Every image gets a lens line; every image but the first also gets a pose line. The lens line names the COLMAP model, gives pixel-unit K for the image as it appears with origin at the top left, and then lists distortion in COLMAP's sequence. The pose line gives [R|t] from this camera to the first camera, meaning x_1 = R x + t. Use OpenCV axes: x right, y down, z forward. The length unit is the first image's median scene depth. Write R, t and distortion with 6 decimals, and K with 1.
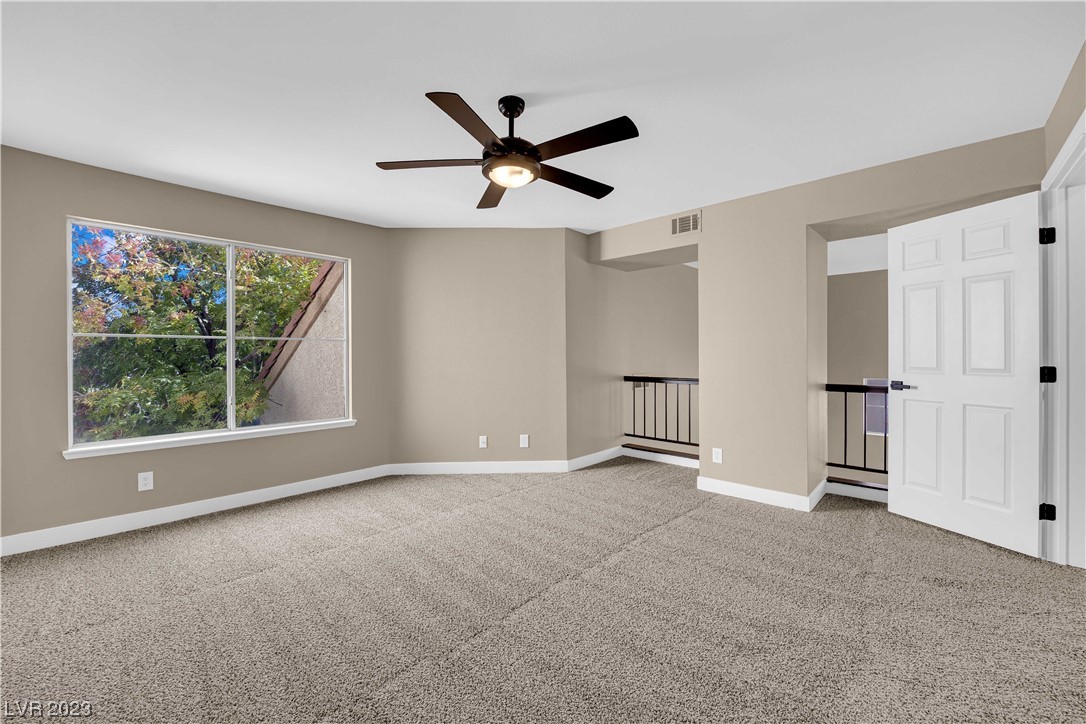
lens RADIAL K [[434.4, 0, 540.7], [0, 434.4, 358.7], [0, 0, 1]] dist [-0.000946, -0.000029]
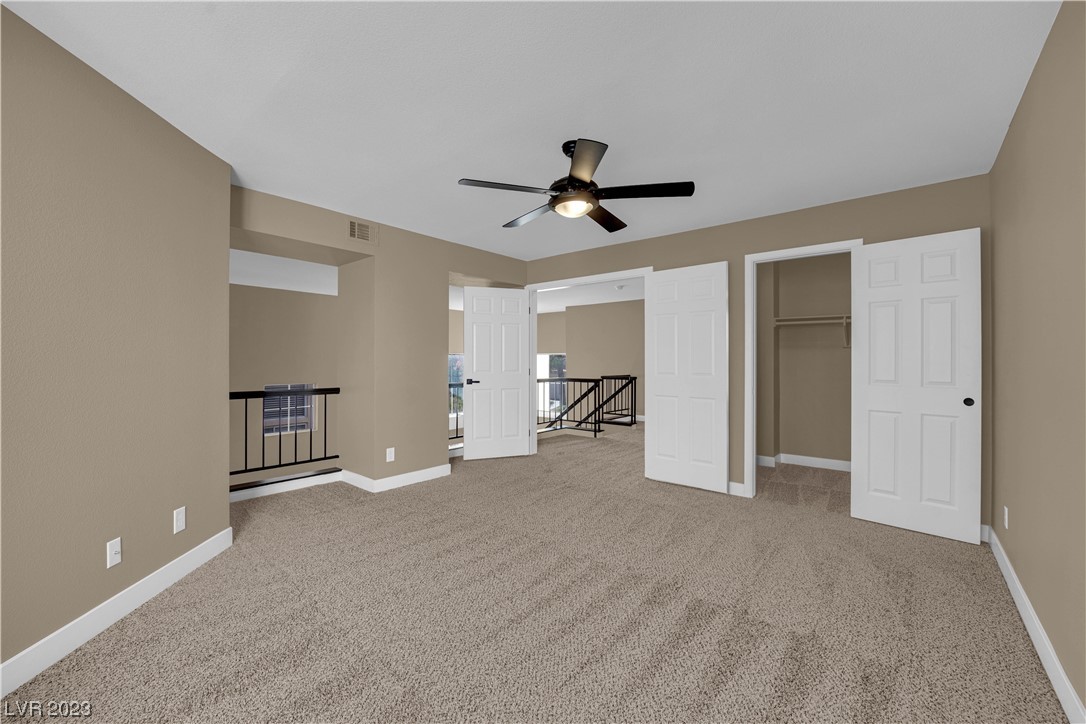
lens RADIAL K [[434.4, 0, 539.5], [0, 434.4, 362.1], [0, 0, 1]] dist [-0.000946, -0.000029]
pose [[-0.043486, 0.005087, 0.999041, -0.606537], [0.006033, 0.999970, -0.004829, -0.002898], [-0.999036, 0.005817, -0.043515, 0.574180]]
